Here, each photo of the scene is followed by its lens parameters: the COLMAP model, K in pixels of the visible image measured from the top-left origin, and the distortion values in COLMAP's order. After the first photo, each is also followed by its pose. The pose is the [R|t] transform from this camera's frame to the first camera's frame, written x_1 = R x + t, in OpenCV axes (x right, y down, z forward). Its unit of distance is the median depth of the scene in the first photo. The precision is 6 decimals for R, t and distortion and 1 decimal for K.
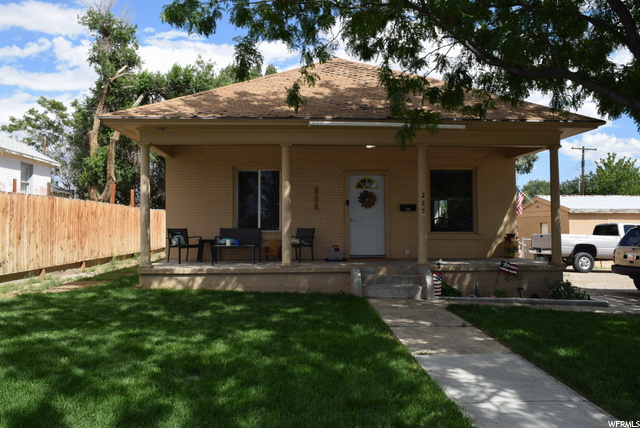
lens RADIAL K [[493.7, 0, 315.1], [0, 493.7, 217.4], [0, 0, 1]] dist [-0.011663, -0.017448]
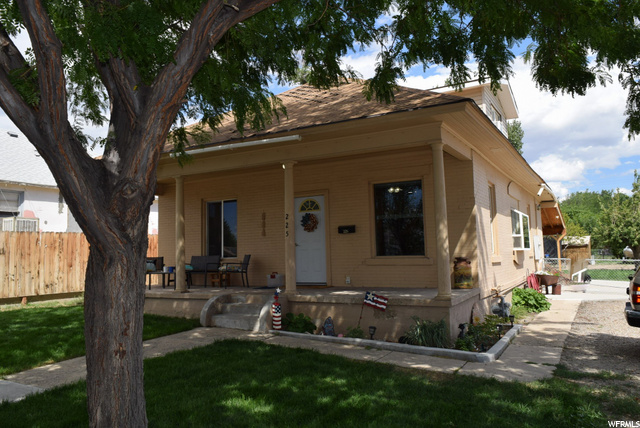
lens RADIAL K [[493.7, 0, 316.1], [0, 493.7, 215.1], [0, 0, 1]] dist [-0.011663, -0.017448]
pose [[0.837683, -0.061124, -0.542726, 0.736461], [0.030638, 0.997412, -0.065044, 0.012396], [0.545297, 0.037858, 0.837387, 0.265622]]
